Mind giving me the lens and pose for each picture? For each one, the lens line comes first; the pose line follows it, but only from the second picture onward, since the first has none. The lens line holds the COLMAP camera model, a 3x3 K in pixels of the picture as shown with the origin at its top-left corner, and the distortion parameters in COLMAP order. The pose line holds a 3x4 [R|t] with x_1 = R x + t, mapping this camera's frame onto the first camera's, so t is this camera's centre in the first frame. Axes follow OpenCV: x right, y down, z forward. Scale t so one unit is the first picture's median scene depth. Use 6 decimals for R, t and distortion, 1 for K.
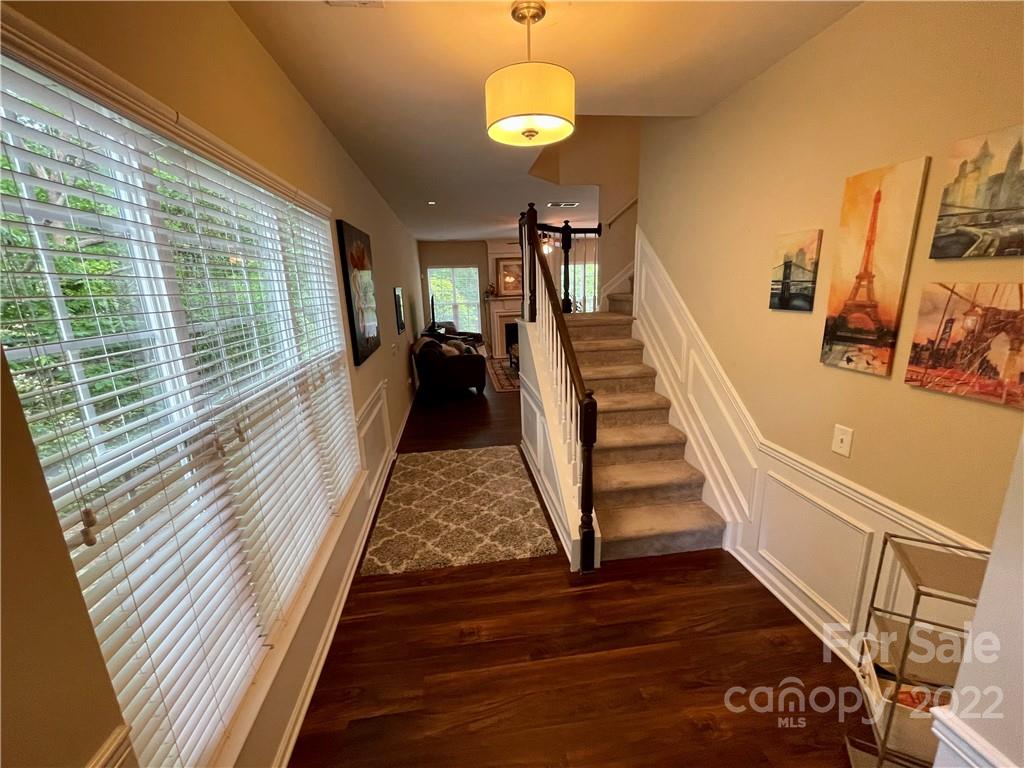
lens RADIAL K [[413.3, 0, 509.2], [0, 413.3, 381.6], [0, 0, 1]] dist [-0.007632, -0.000106]
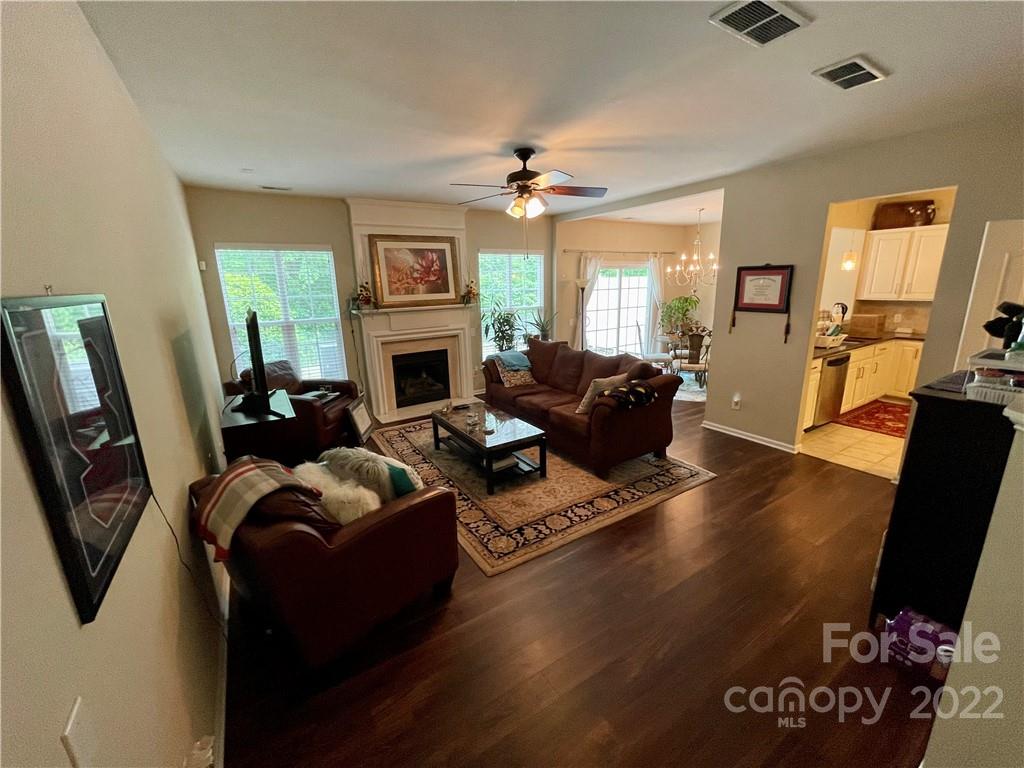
lens RADIAL K [[413.3, 0, 509.2], [0, 413.3, 381.6], [0, 0, 1]] dist [-0.007632, -0.000106]
pose [[0.907686, -0.091767, 0.409494, -0.101104], [0.092719, 0.995537, 0.017575, -0.103914], [-0.409279, 0.022015, 0.912144, 0.446945]]
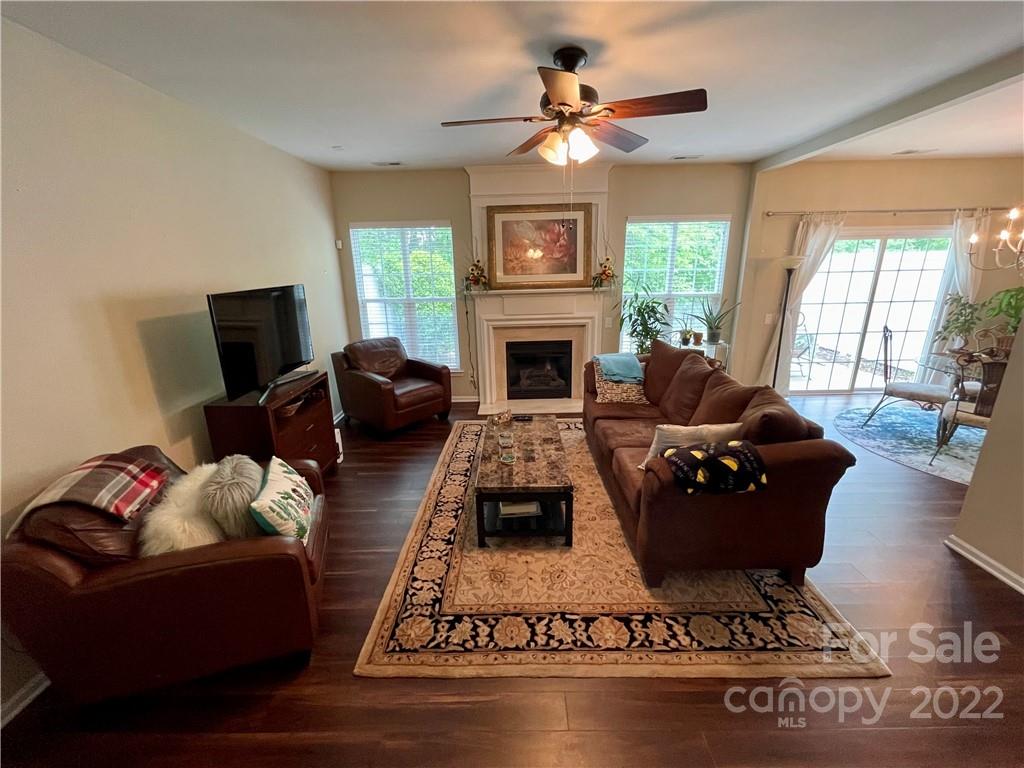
lens RADIAL K [[413.3, 0, 509.2], [0, 413.3, 381.6], [0, 0, 1]] dist [-0.007632, -0.000106]
pose [[0.989991, 0.046195, -0.133359, 0.064829], [-0.038492, 0.997469, 0.059775, -0.126207], [0.135783, -0.054043, 0.989264, 0.518347]]
